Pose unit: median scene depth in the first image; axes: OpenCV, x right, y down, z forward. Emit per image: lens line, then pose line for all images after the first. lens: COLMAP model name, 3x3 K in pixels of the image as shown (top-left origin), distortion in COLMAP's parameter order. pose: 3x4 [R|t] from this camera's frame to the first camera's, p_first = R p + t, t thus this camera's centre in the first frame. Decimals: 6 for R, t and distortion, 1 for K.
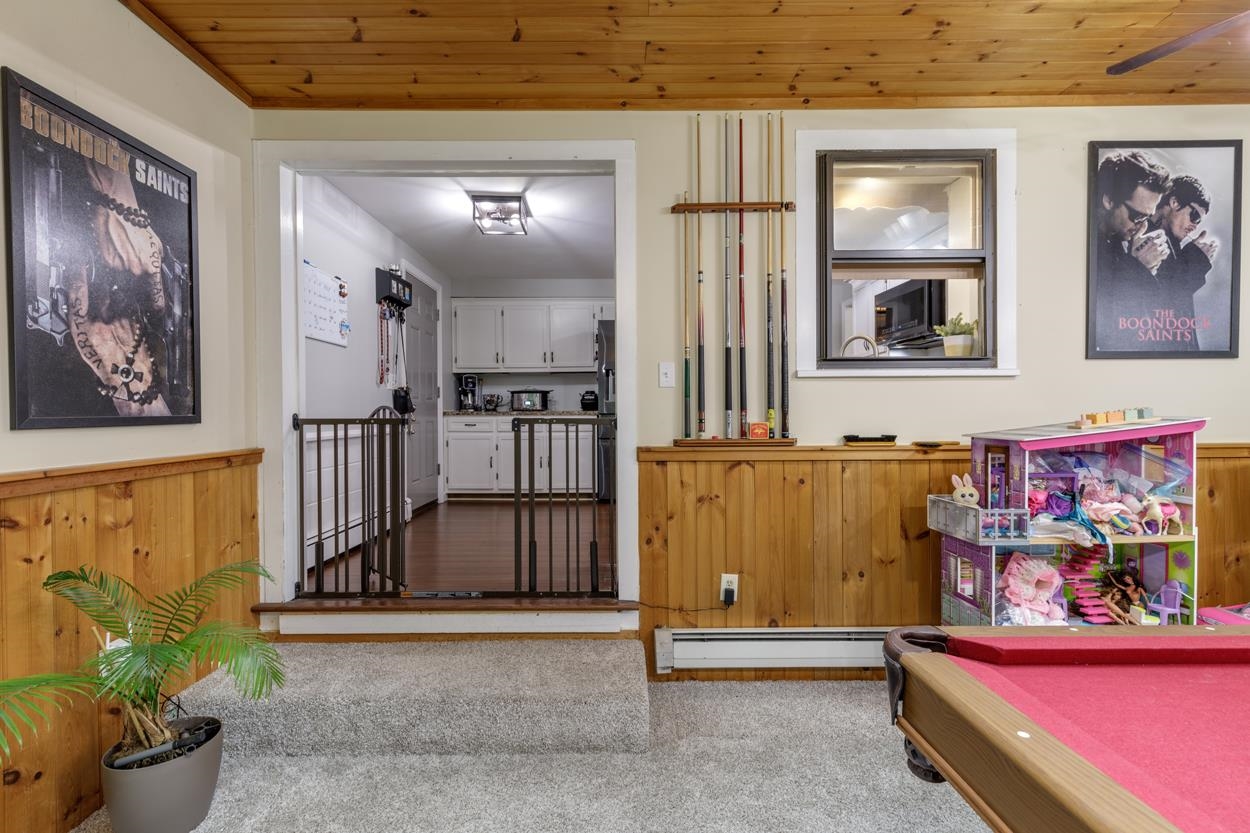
lens RADIAL K [[535.7, 0, 623.8], [0, 535.7, 439.2], [0, 0, 1]] dist [0.001892, -0.000438]
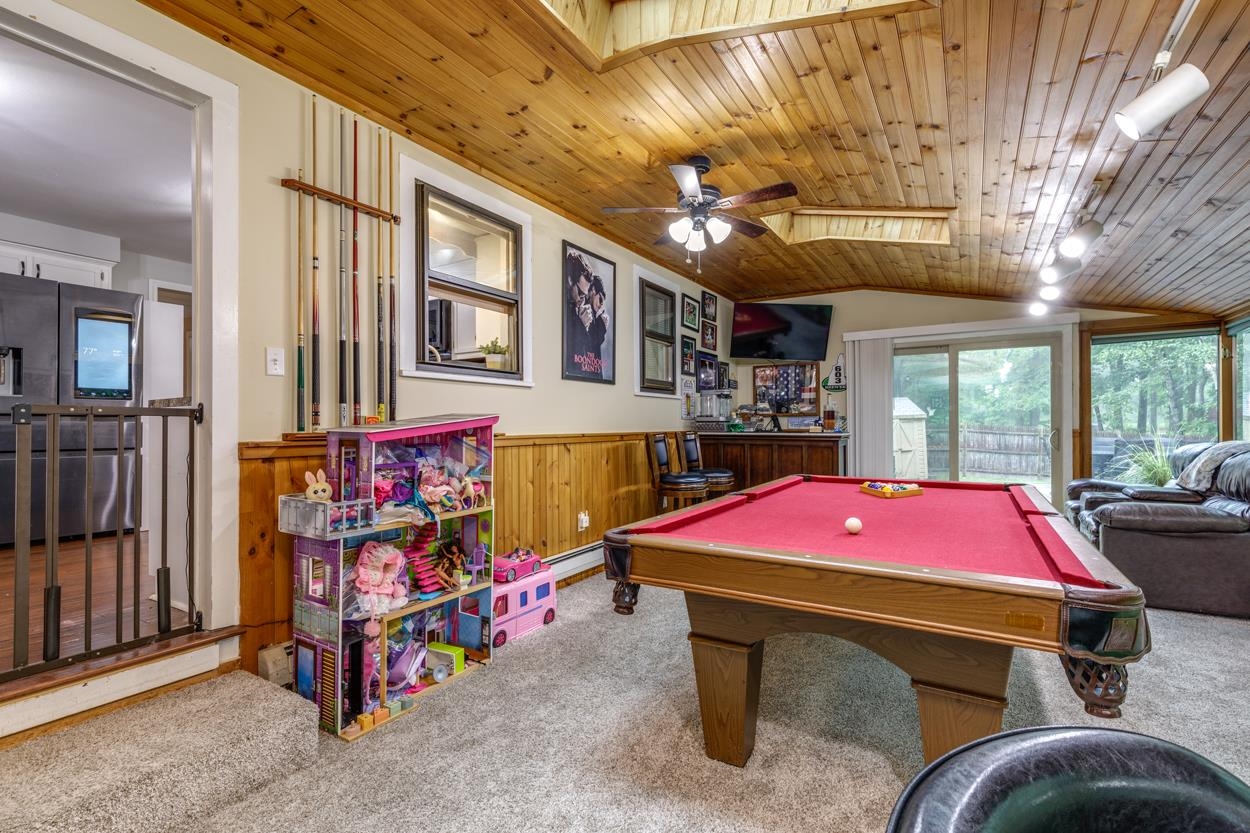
lens RADIAL K [[586.4, 0, 625.0], [0, 586.4, 416.5], [0, 0, 1]] dist [-0.000878, -0.000179]
pose [[0.505054, 0.017226, 0.862916, -0.481565], [0.007014, 0.999686, -0.024062, -0.000423], [-0.863059, 0.018205, 0.504774, -0.001522]]
